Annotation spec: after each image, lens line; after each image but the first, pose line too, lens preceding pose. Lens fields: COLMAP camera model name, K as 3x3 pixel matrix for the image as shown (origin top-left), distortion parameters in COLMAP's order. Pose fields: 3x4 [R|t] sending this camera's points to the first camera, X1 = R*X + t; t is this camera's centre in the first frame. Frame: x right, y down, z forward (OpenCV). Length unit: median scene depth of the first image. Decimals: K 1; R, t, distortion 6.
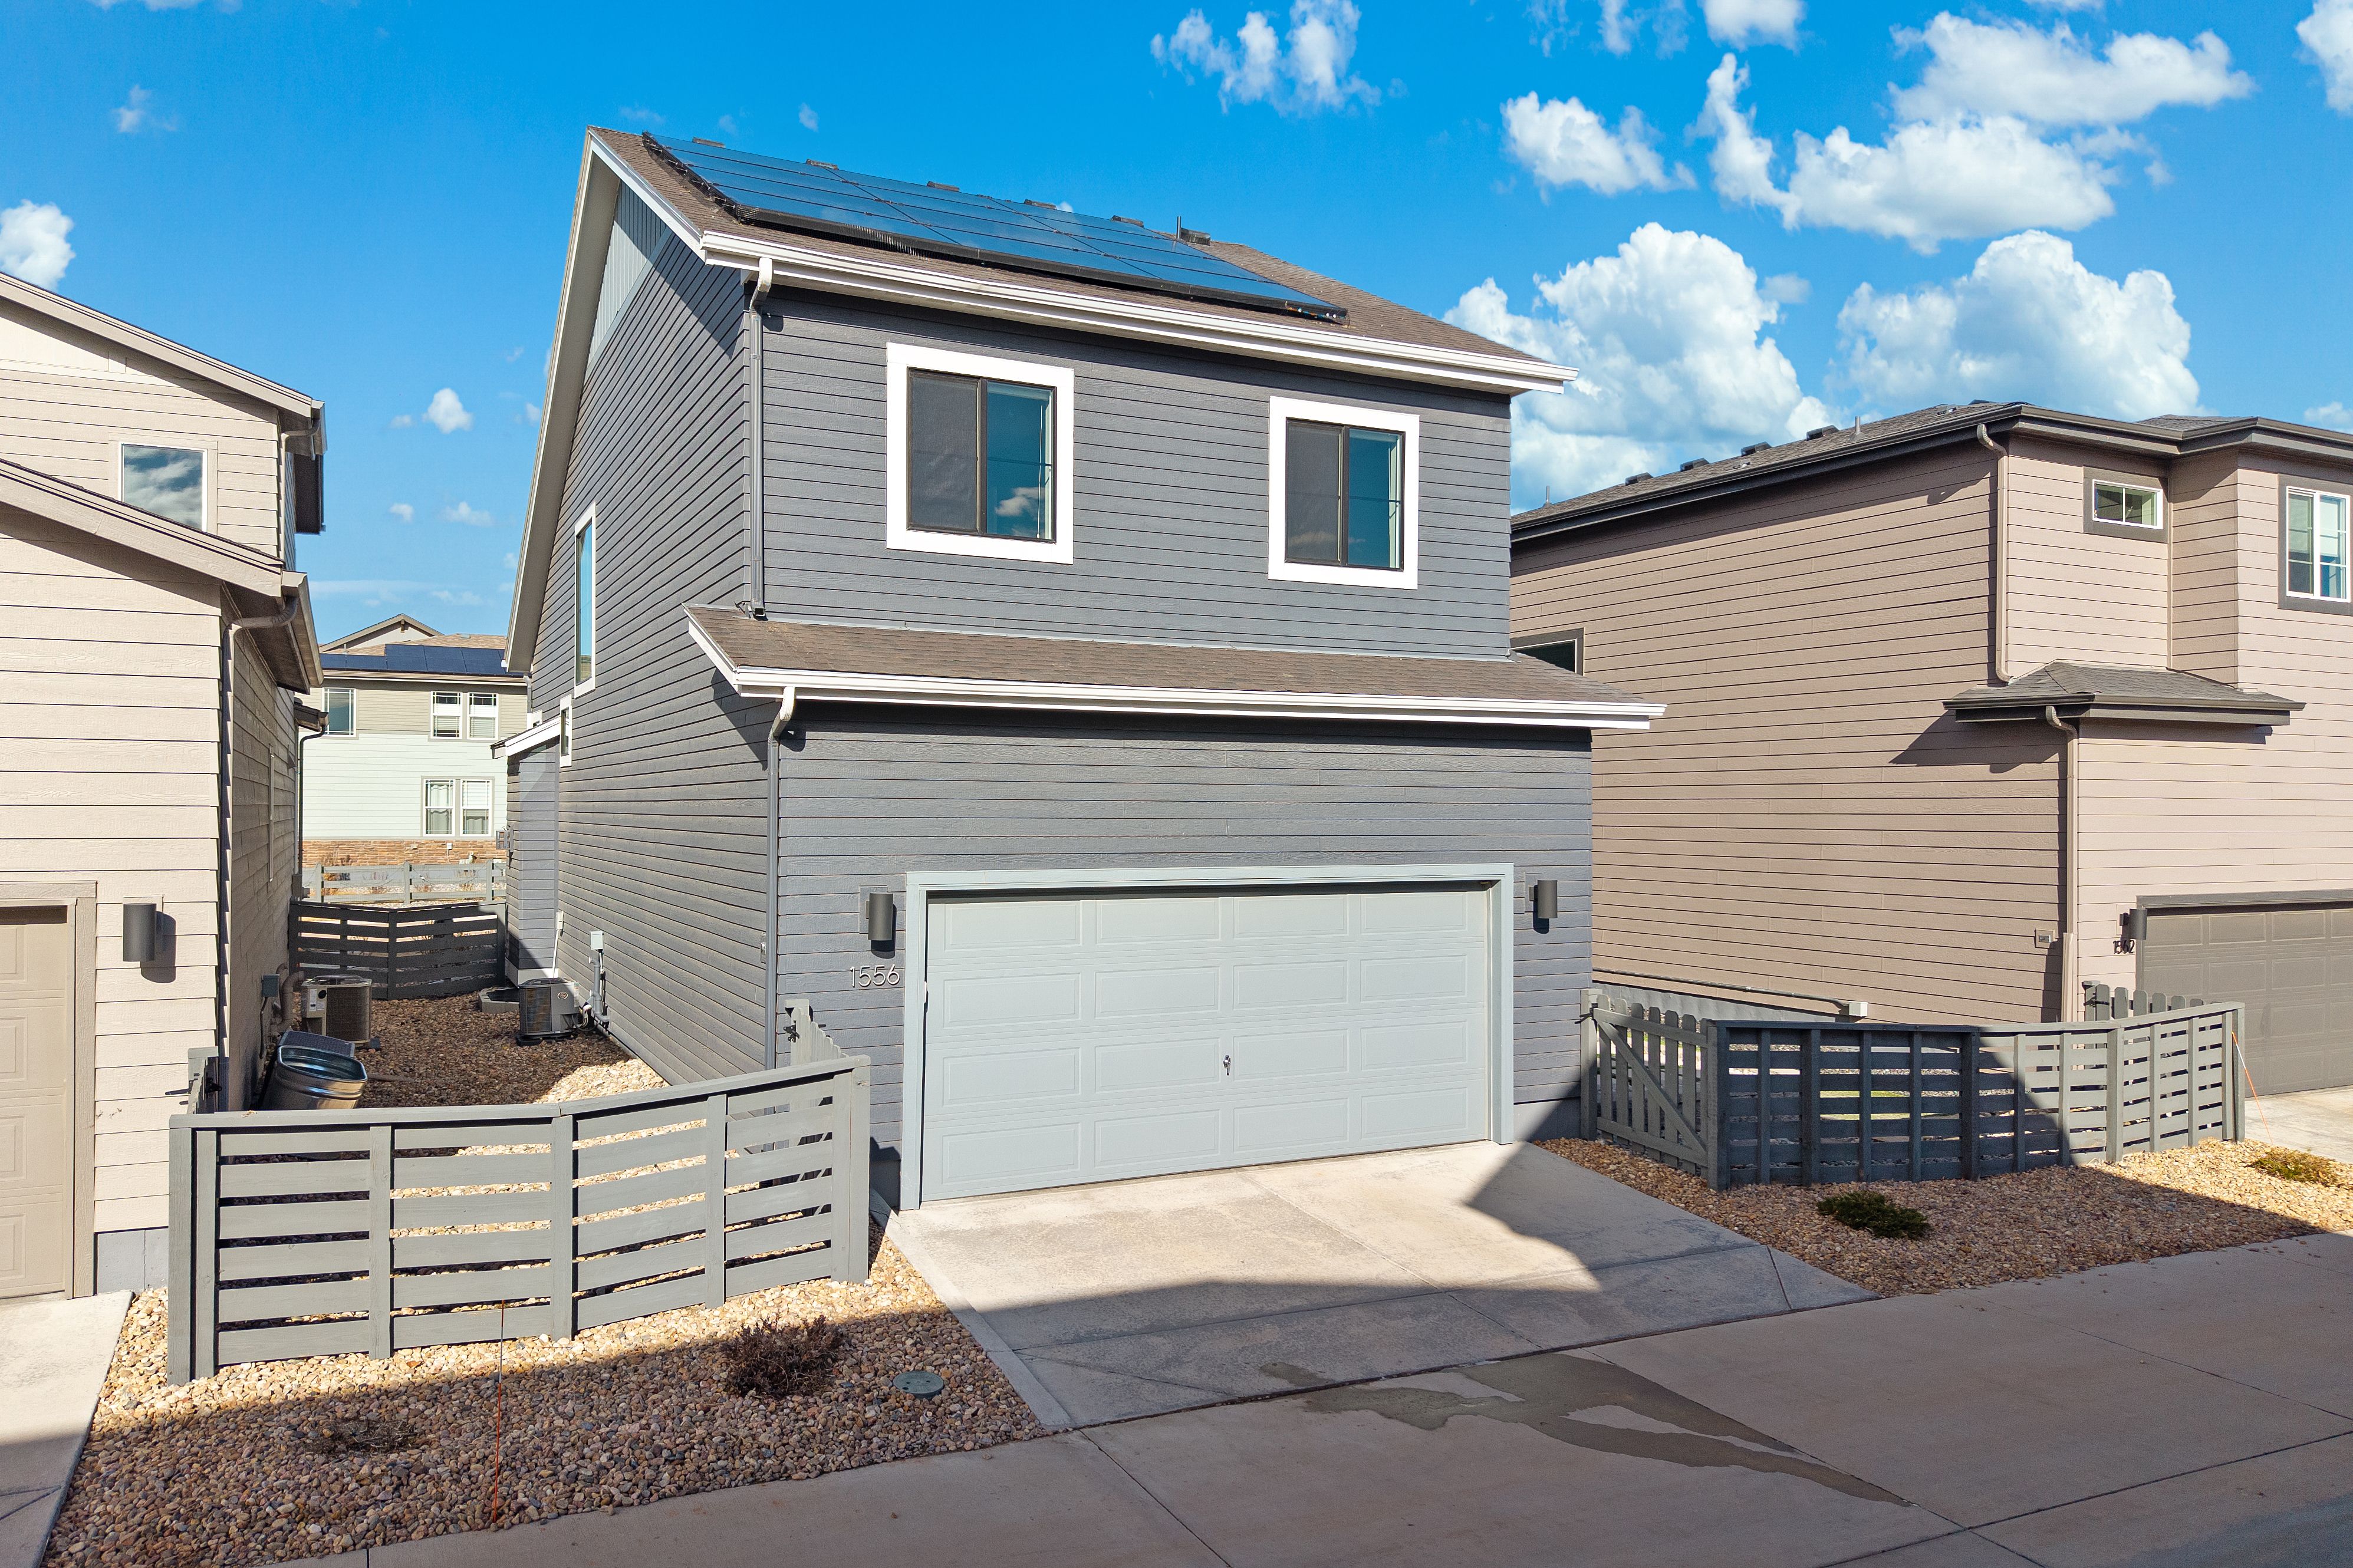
lens RADIAL K [[1679.7, 0, 1174.8], [0, 1679.7, 705.0], [0, 0, 1]] dist [0.010115, -0.007366]
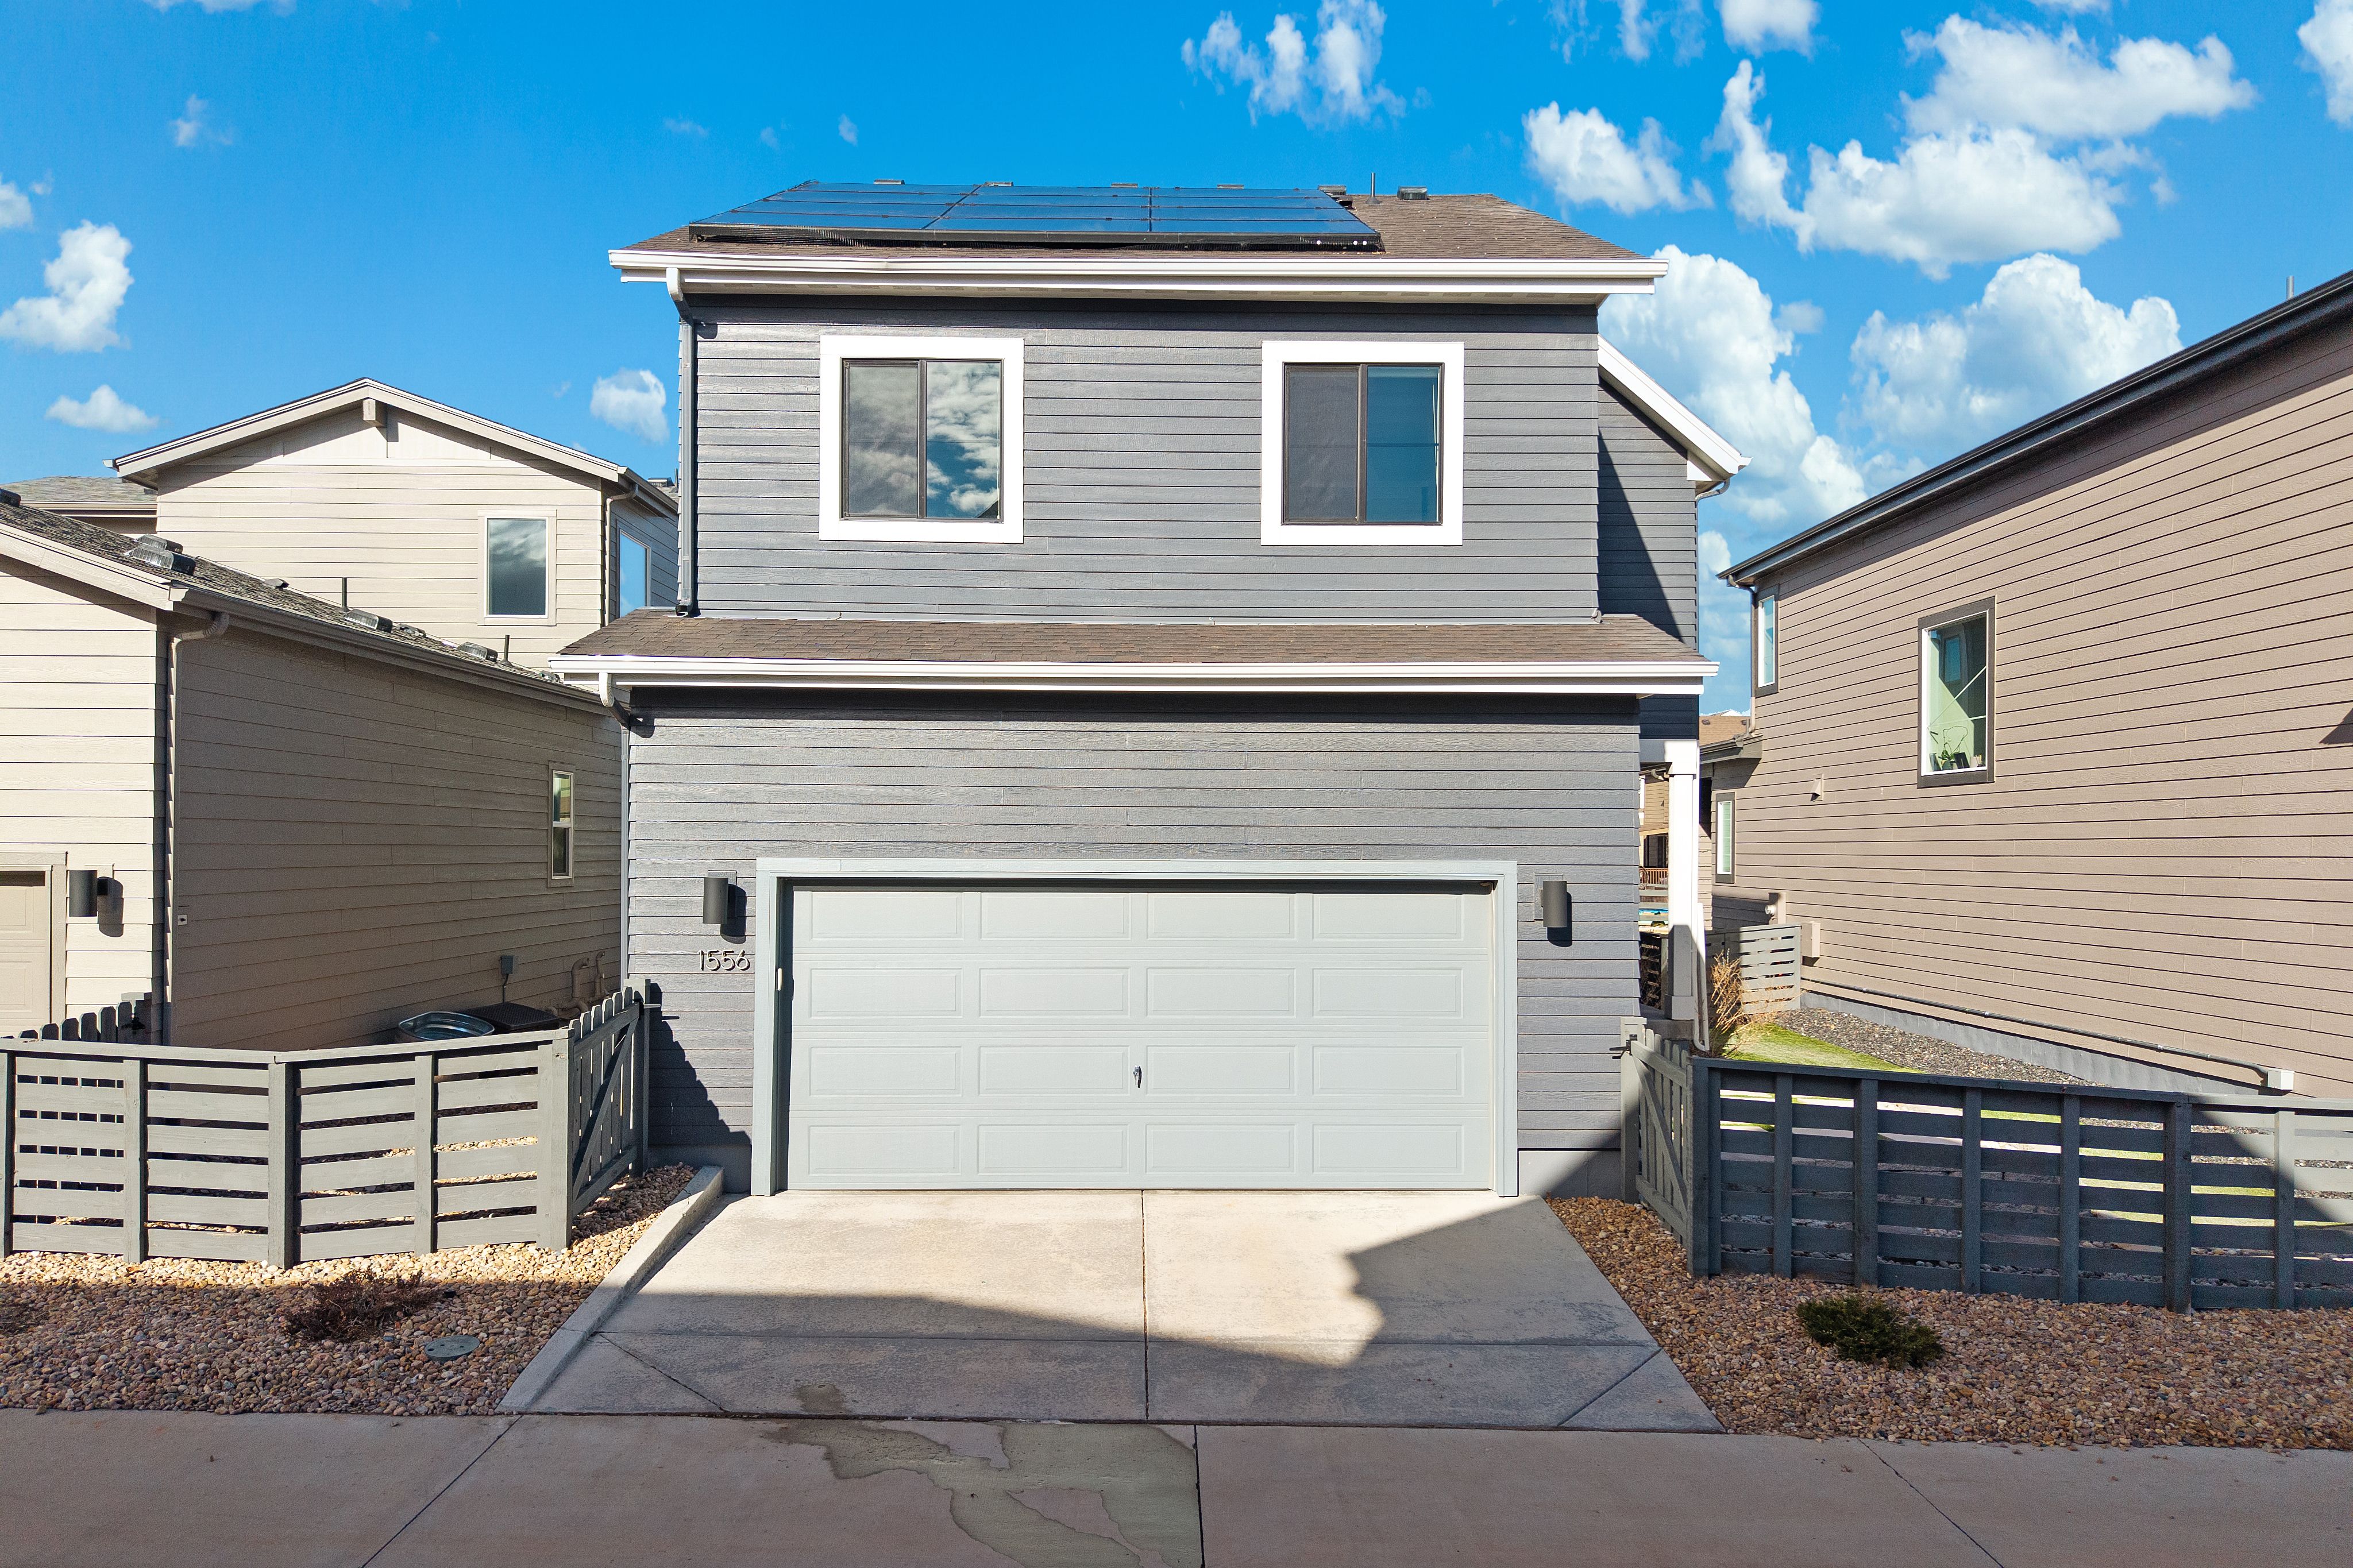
lens RADIAL K [[1660.8, 0, 1177.3], [0, 1660.8, 749.5], [0, 0, 1]] dist [0.008770, -0.008459]
pose [[0.895007, -0.026037, -0.445291, 0.511690], [0.026025, 0.999642, -0.006142, 0.048575], [0.445292, -0.006092, 0.895365, 0.229975]]
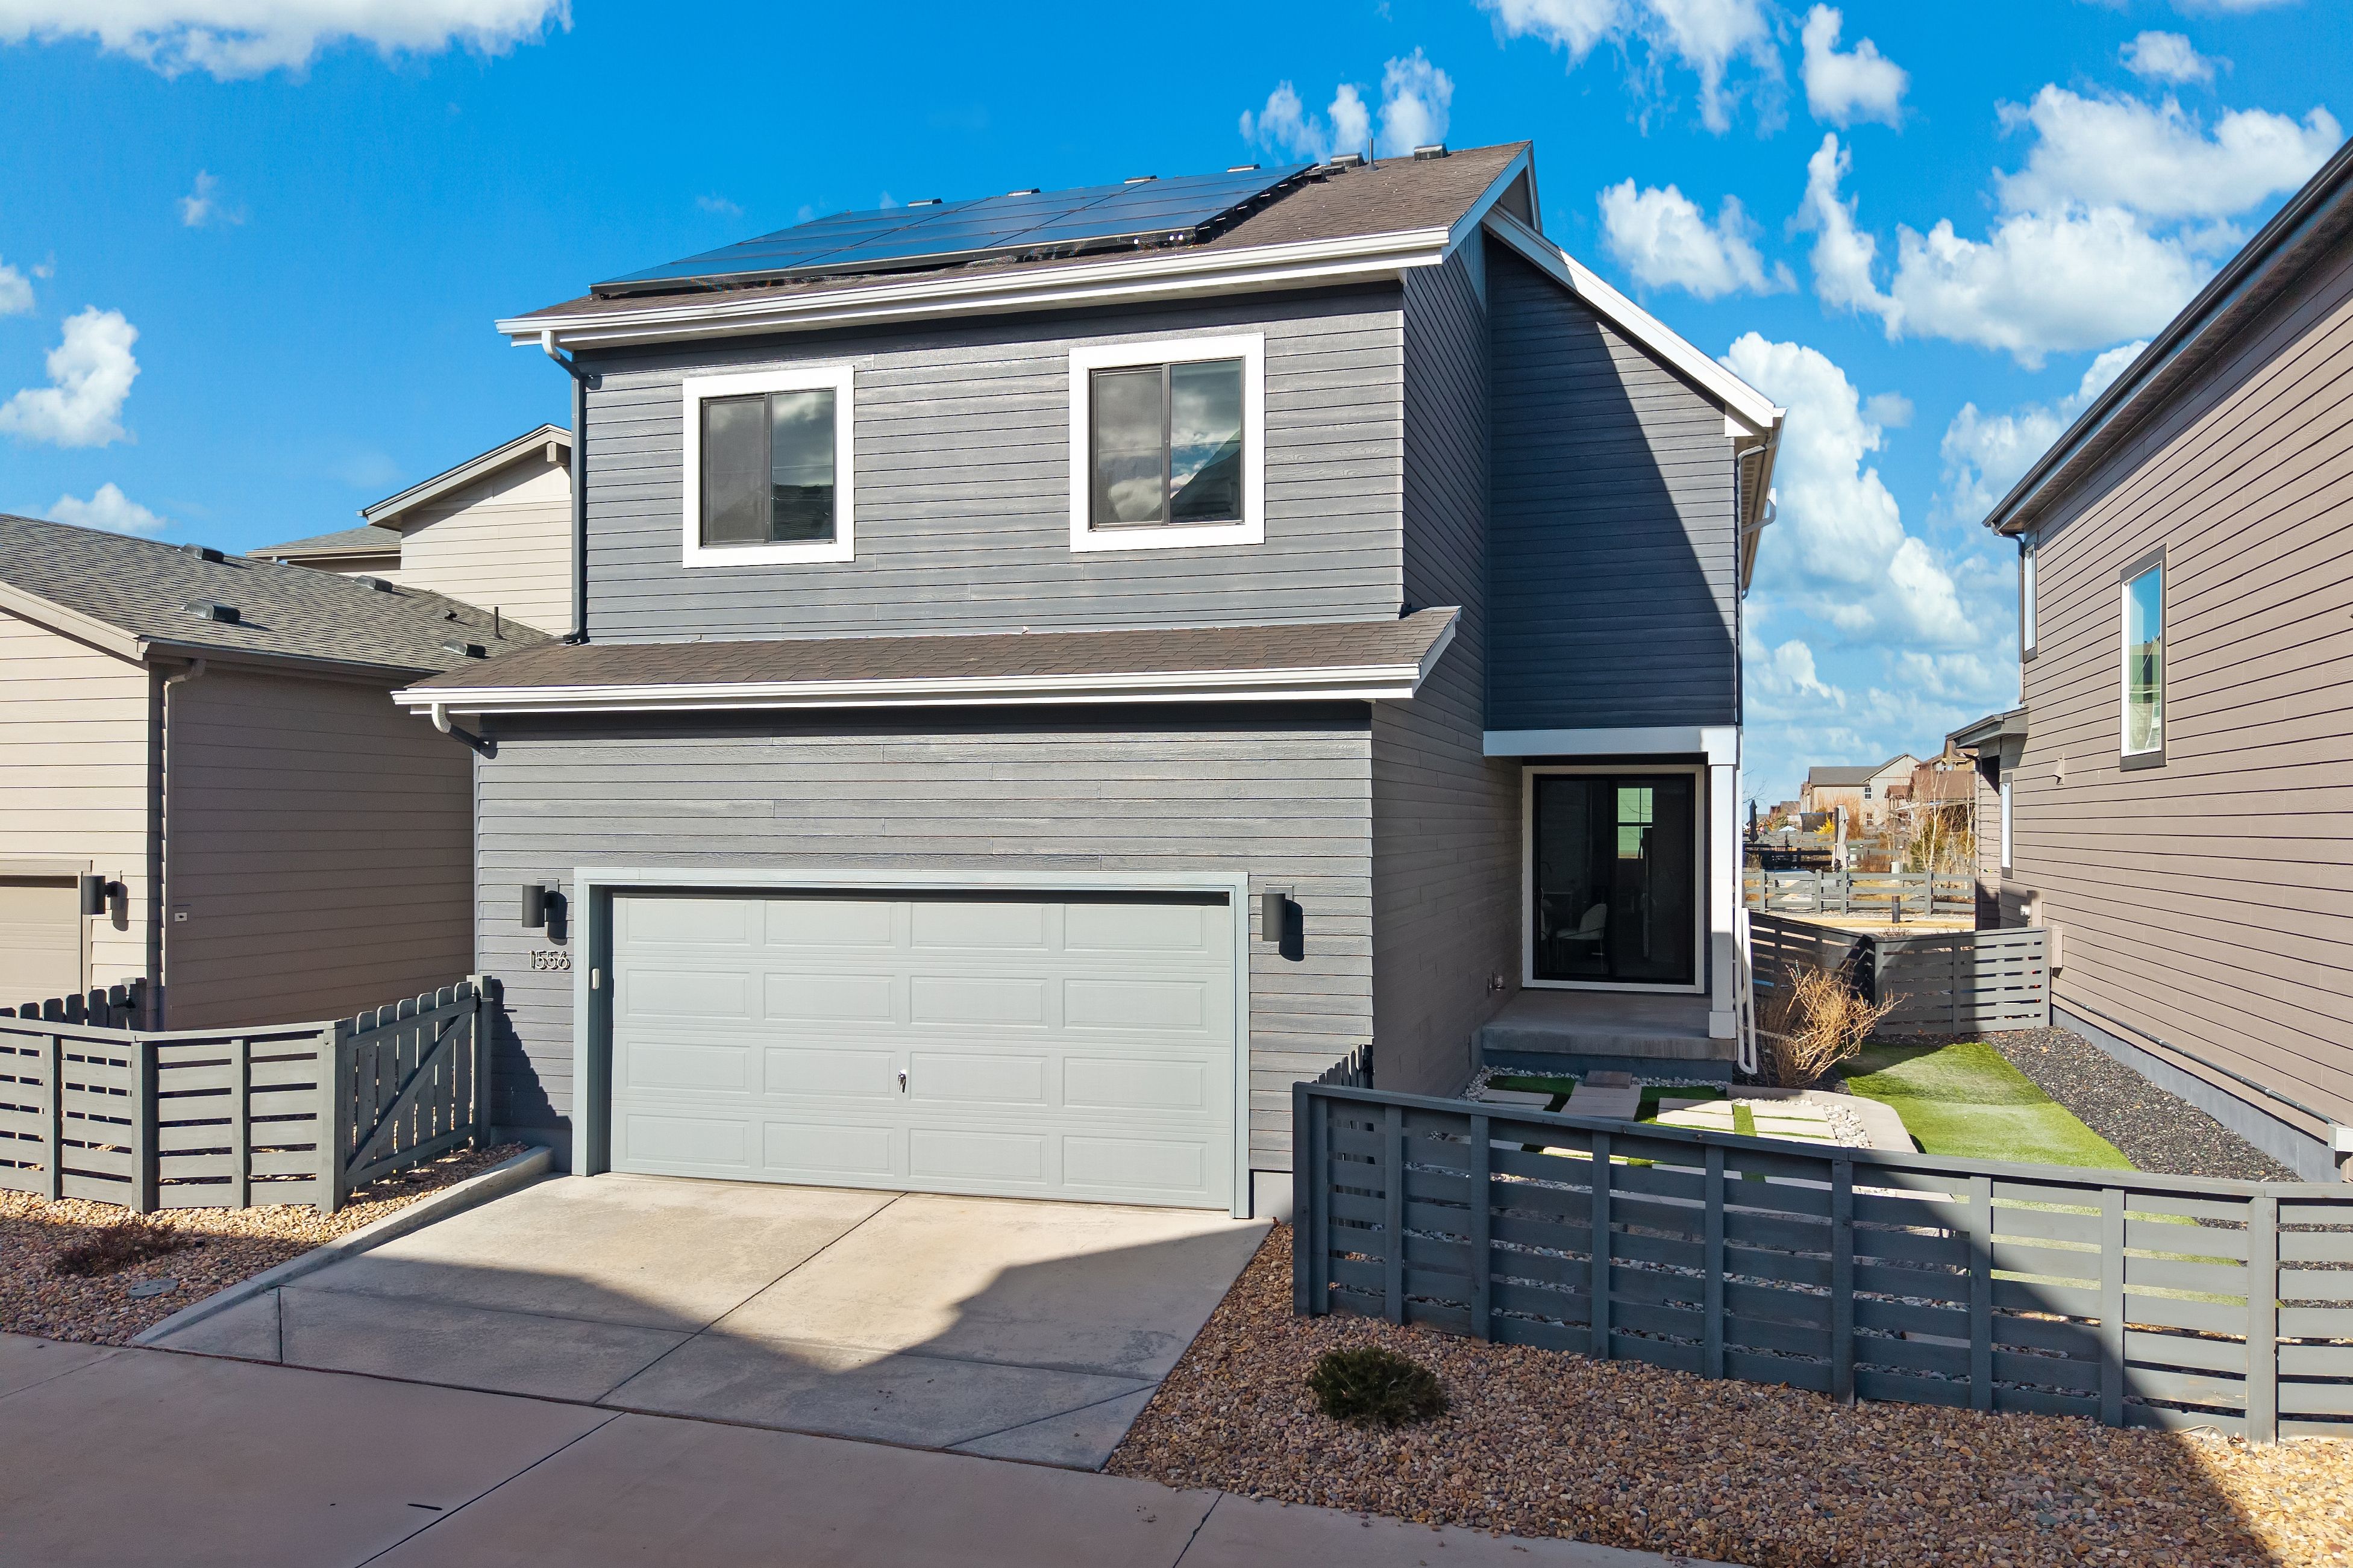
lens RADIAL K [[1739.5, 0, 1210.2], [0, 1739.5, 713.2], [0, 0, 1]] dist [0.007715, -0.007686]
pose [[0.720604, -0.046860, -0.691762, 0.939174], [0.044978, 0.998771, -0.020804, 0.042486], [0.691887, -0.016123, 0.721826, 0.474556]]
